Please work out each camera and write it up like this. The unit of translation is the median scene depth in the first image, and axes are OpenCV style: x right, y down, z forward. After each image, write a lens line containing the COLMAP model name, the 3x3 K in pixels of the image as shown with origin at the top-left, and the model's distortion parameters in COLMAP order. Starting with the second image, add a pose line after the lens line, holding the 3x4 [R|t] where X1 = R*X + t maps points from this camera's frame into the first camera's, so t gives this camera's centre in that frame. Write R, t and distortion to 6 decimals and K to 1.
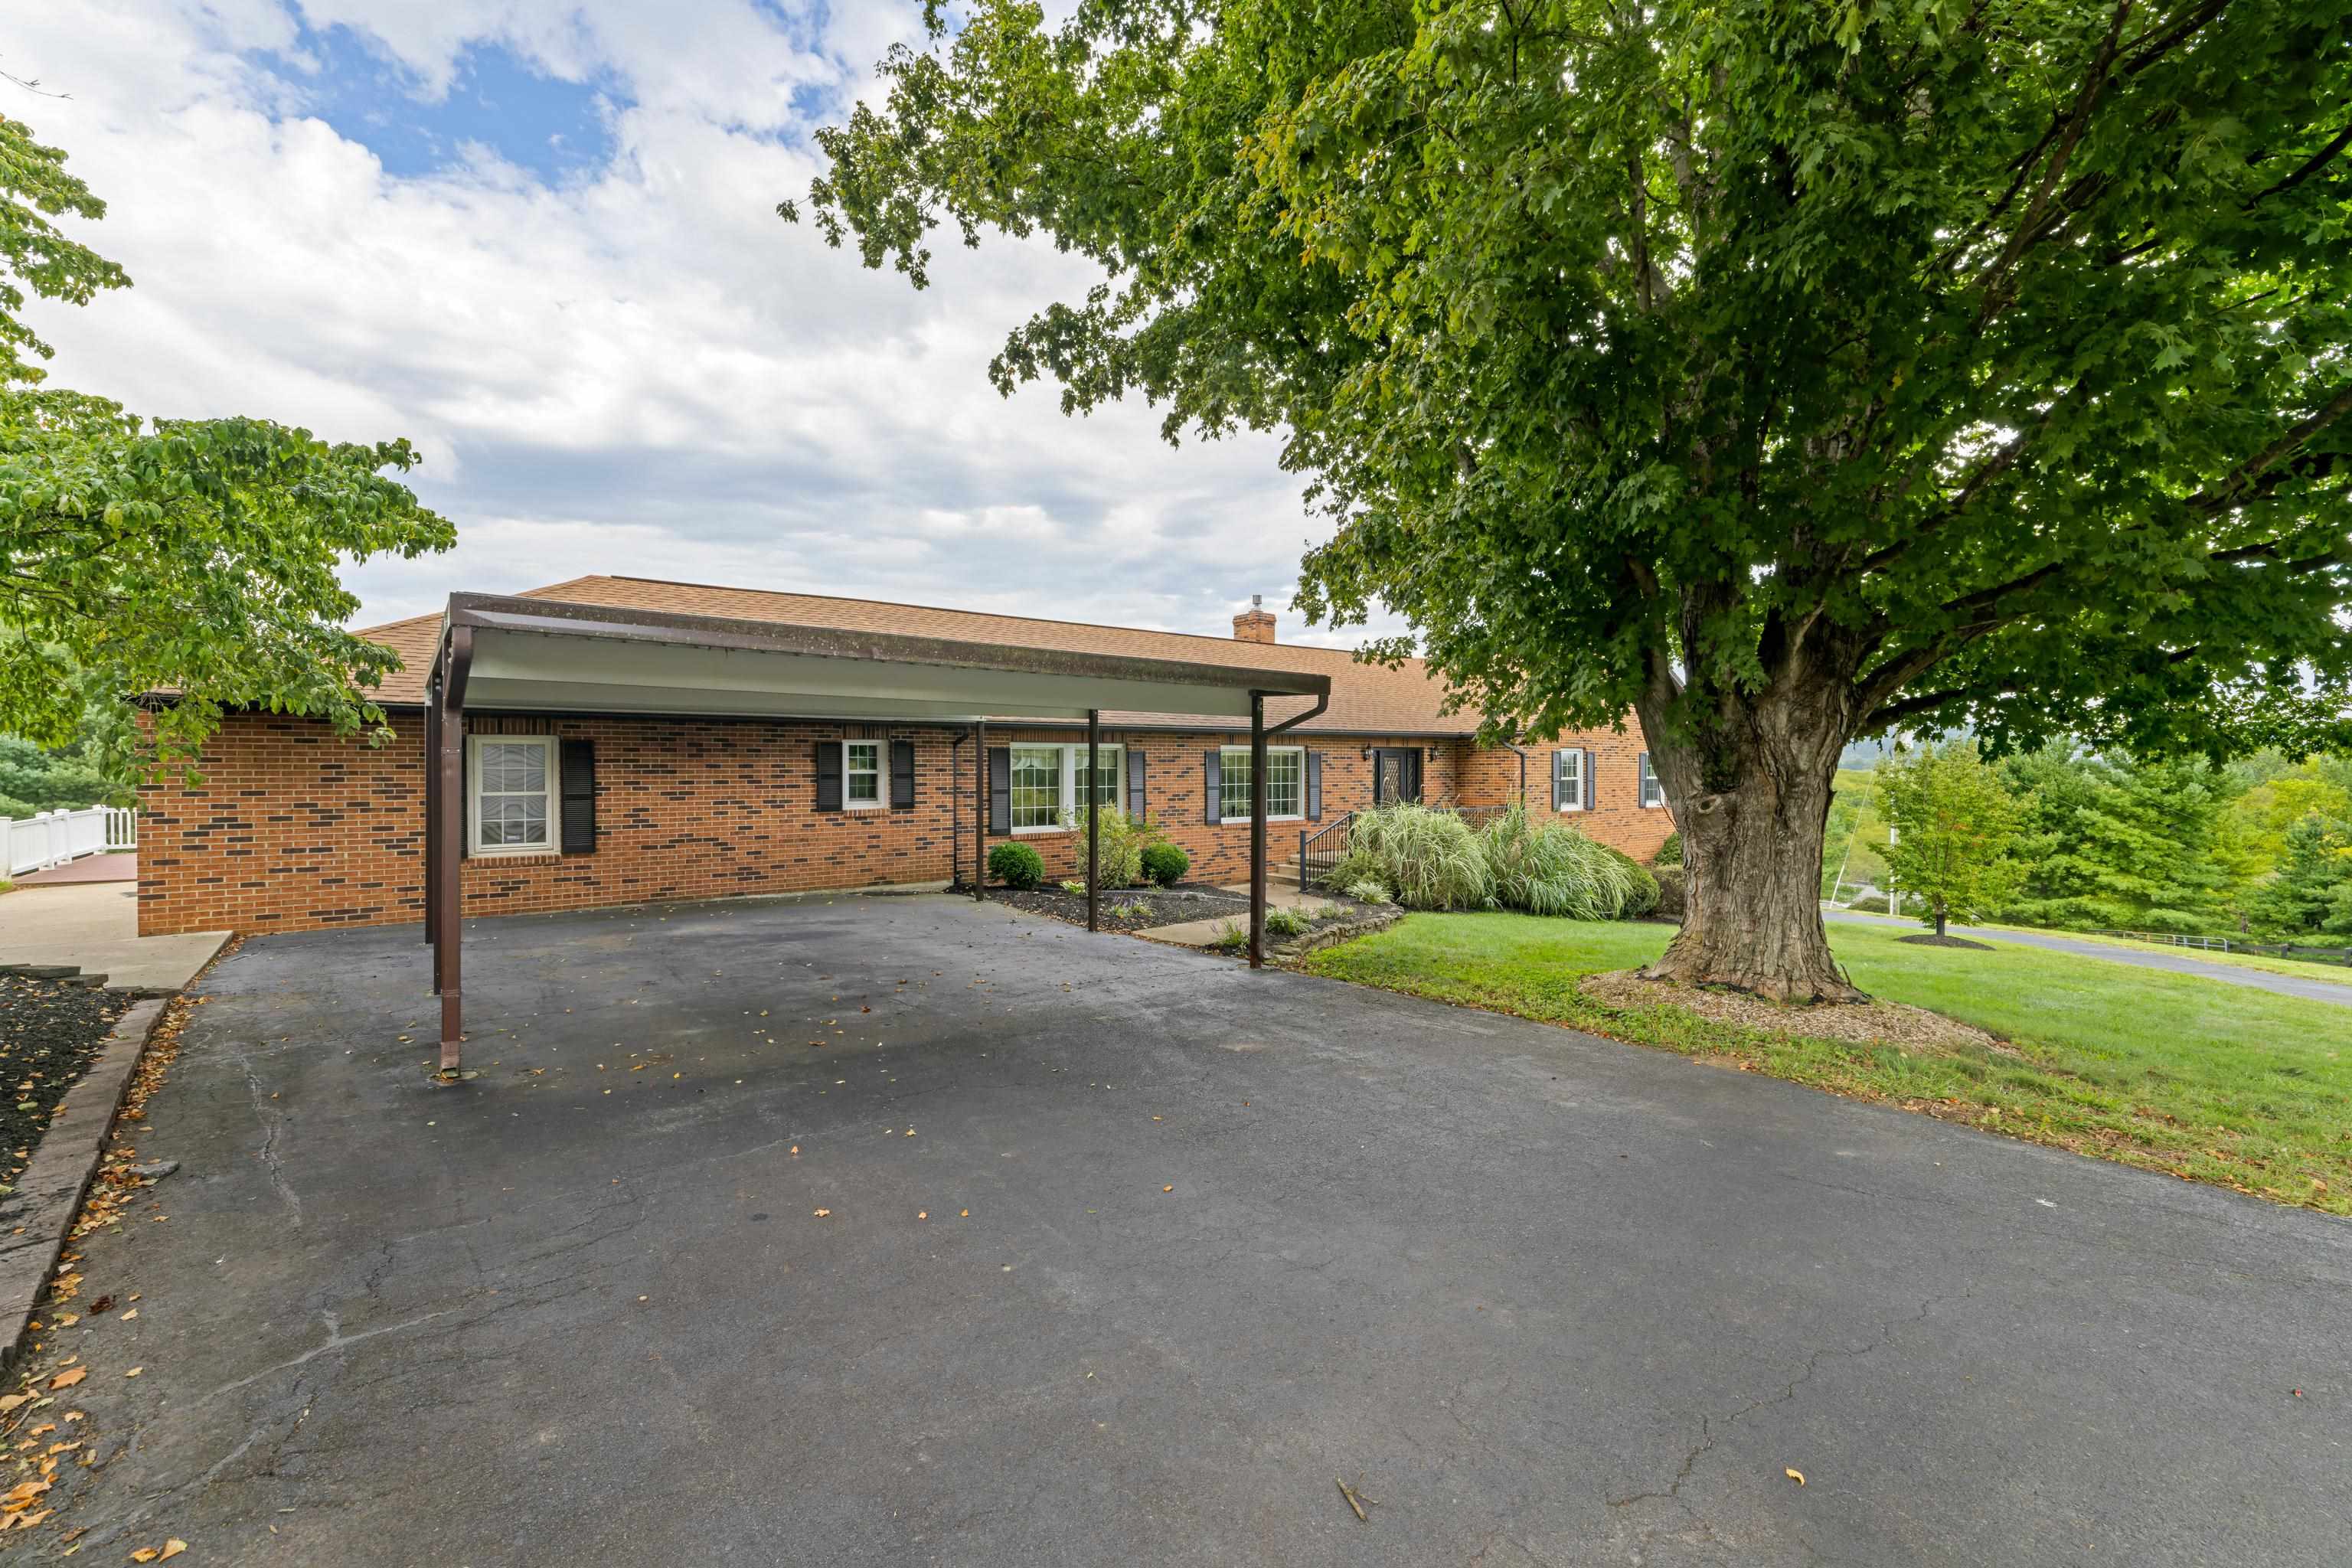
lens RADIAL K [[994.4, 0, 1165.4], [0, 994.4, 789.5], [0, 0, 1]] dist [-0.000150, 0.002317]
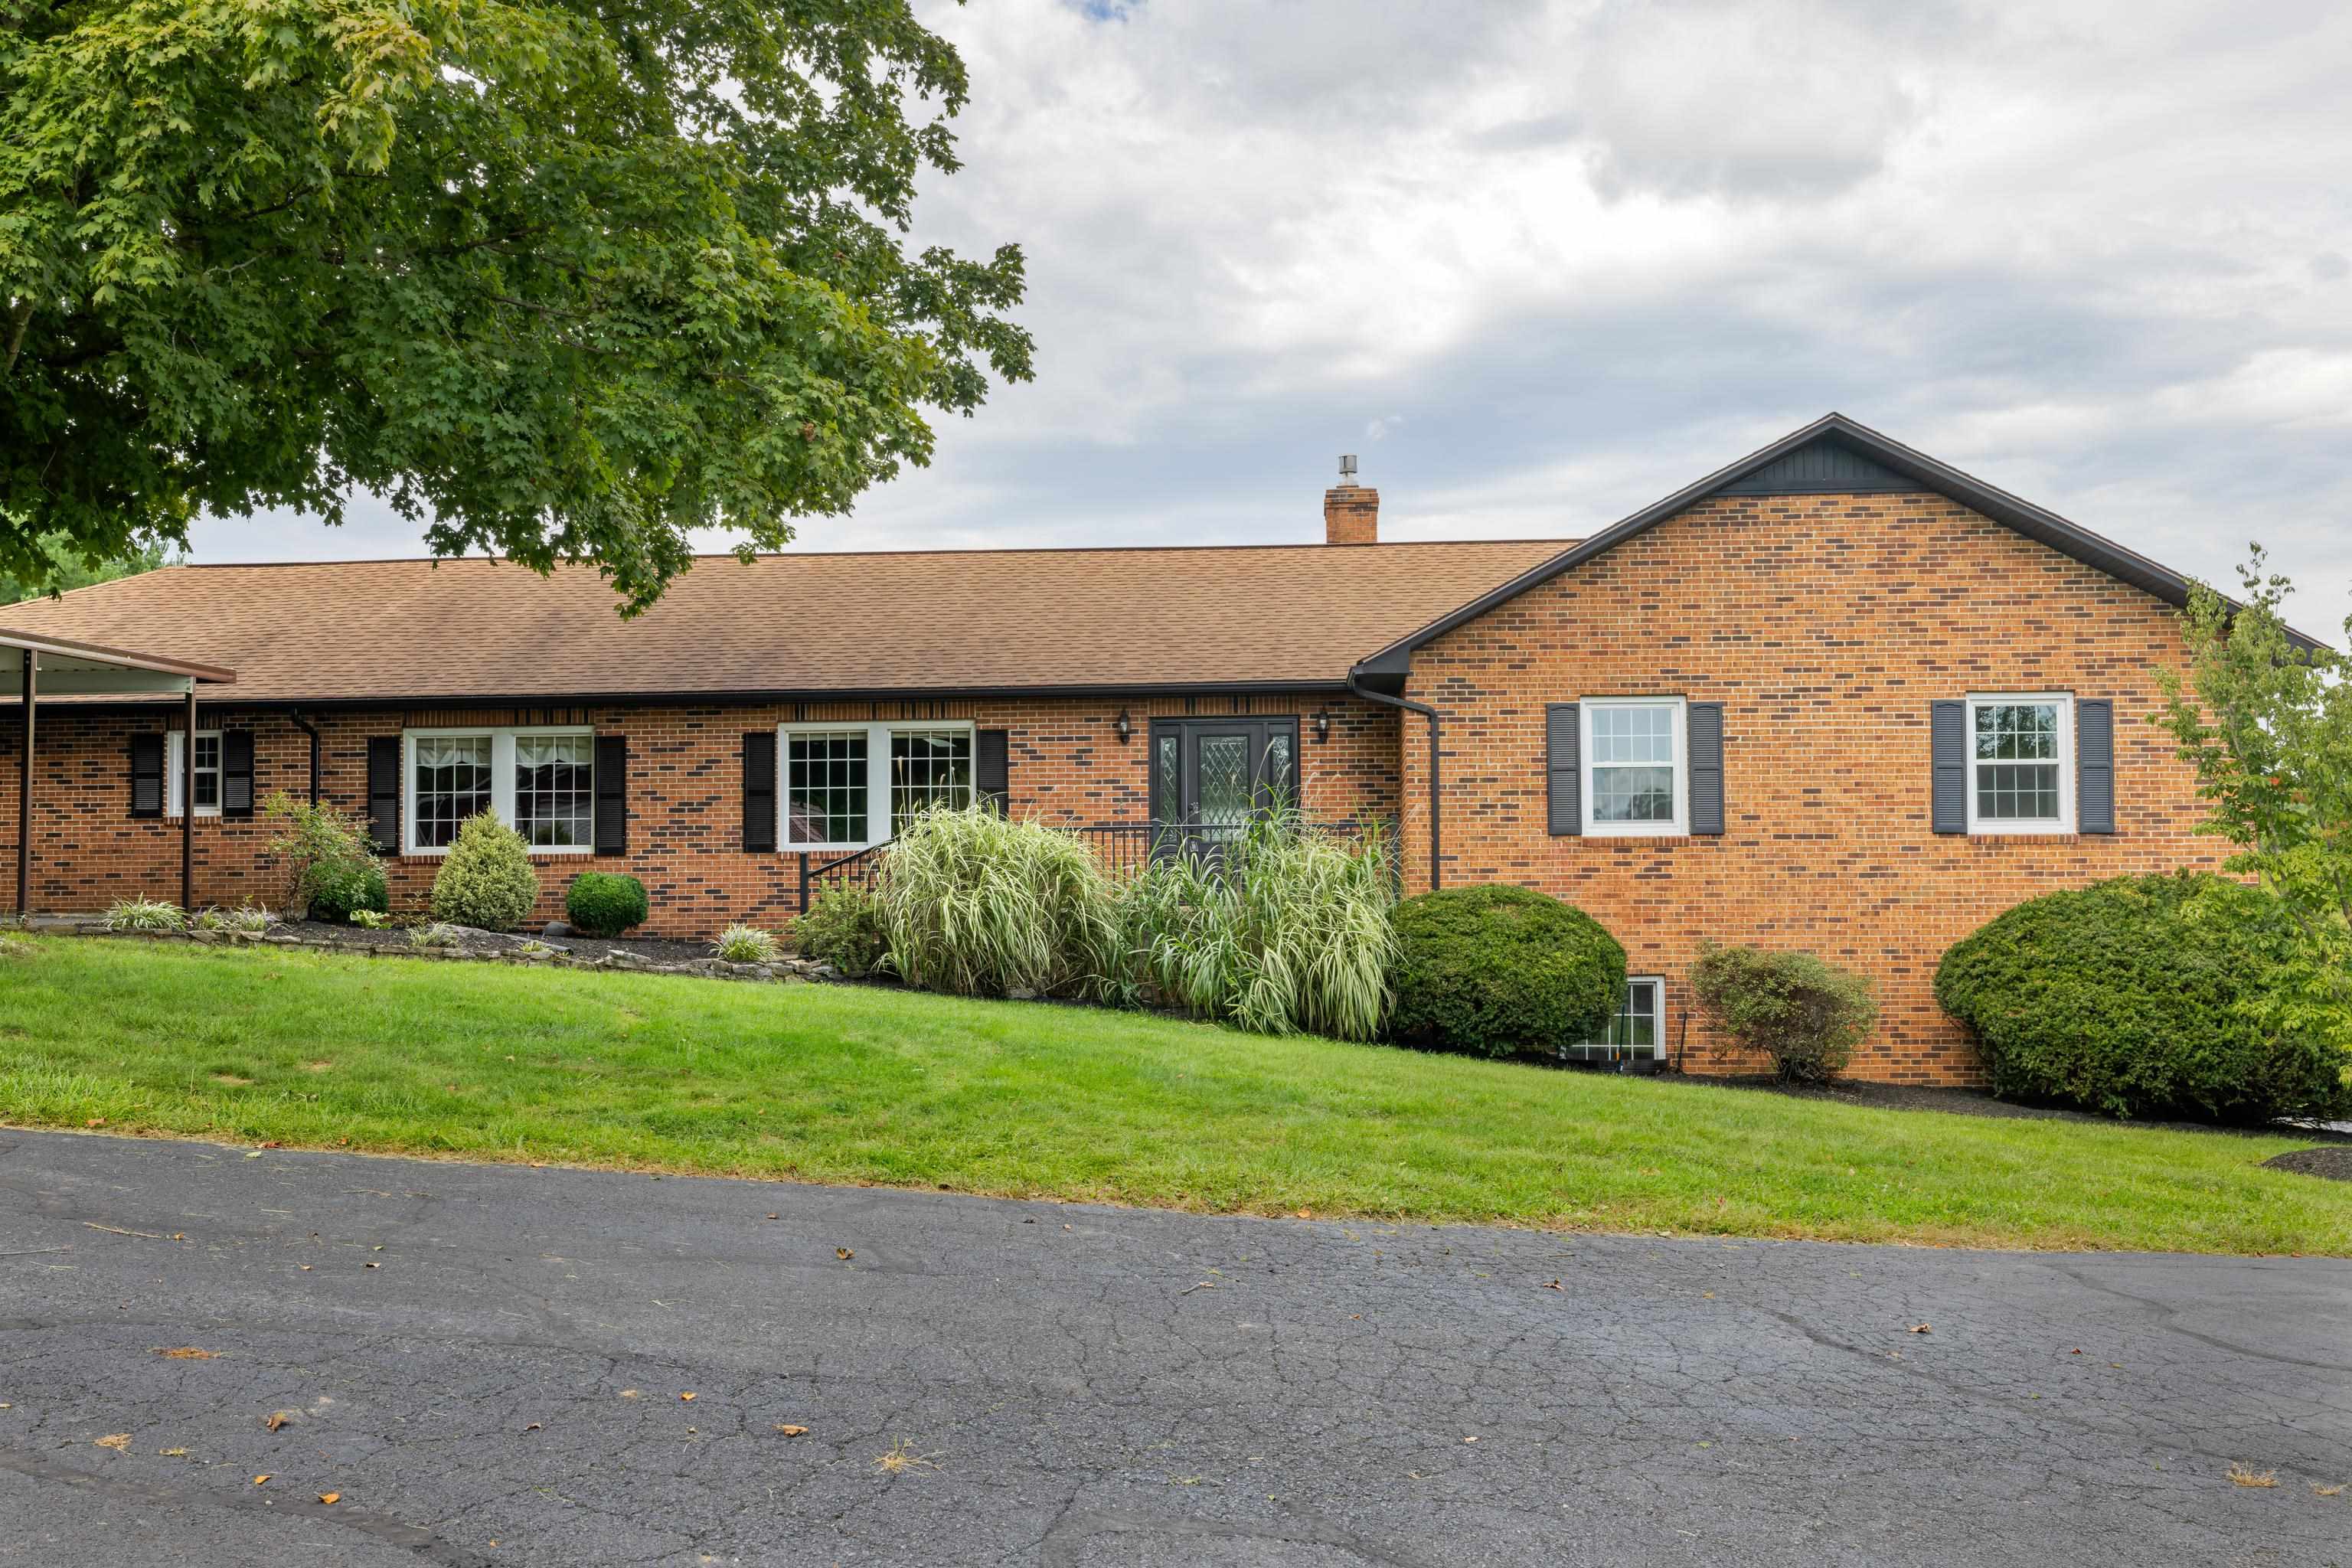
lens RADIAL K [[2058.3, 0, 1161.2], [0, 2058.3, 858.9], [0, 0, 1]] dist [0.002880, -0.013795]
pose [[0.754195, -0.021301, -0.656305, 1.048394], [-0.009323, 0.999026, -0.043139, 0.090322], [0.656584, 0.038654, 0.753261, 0.198900]]
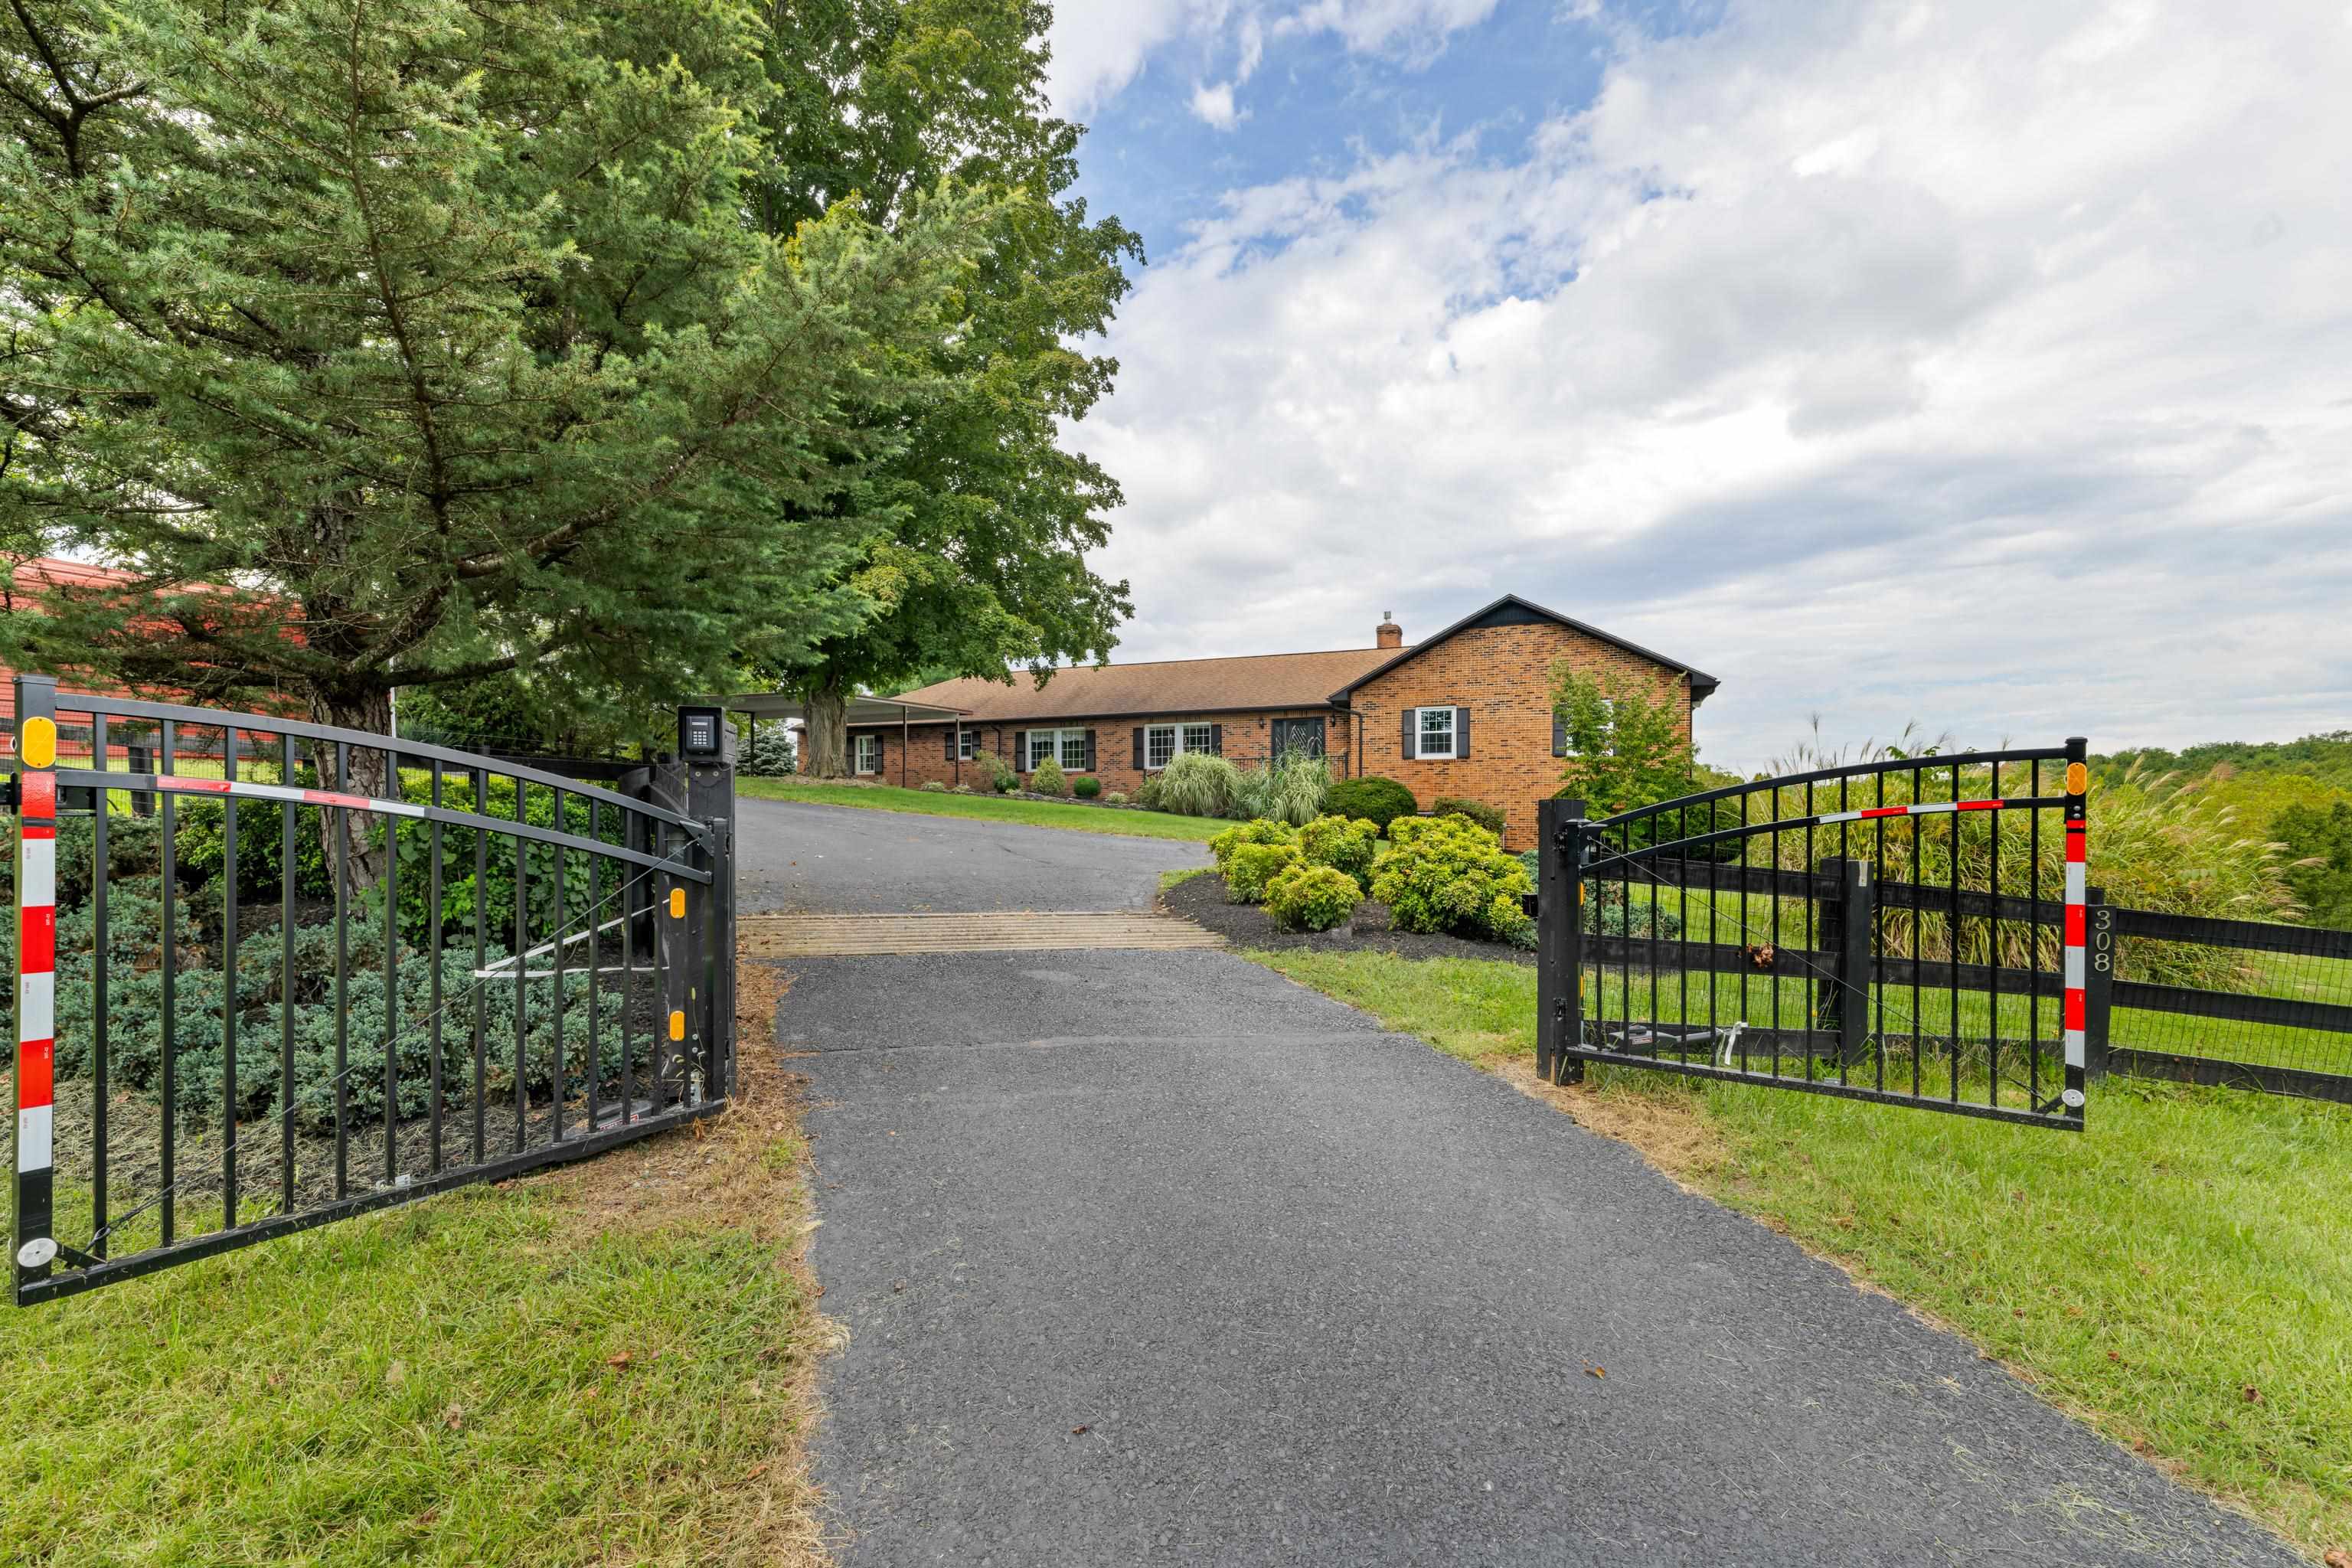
lens RADIAL K [[994.4, 0, 1175.3], [0, 994.4, 807.4], [0, 0, 1]] dist [-0.000150, 0.002317]
pose [[0.511238, -0.012721, -0.859345, 1.553548], [-0.022759, 0.999339, -0.028333, 0.147148], [0.859138, 0.034043, 0.510611, 0.158571]]
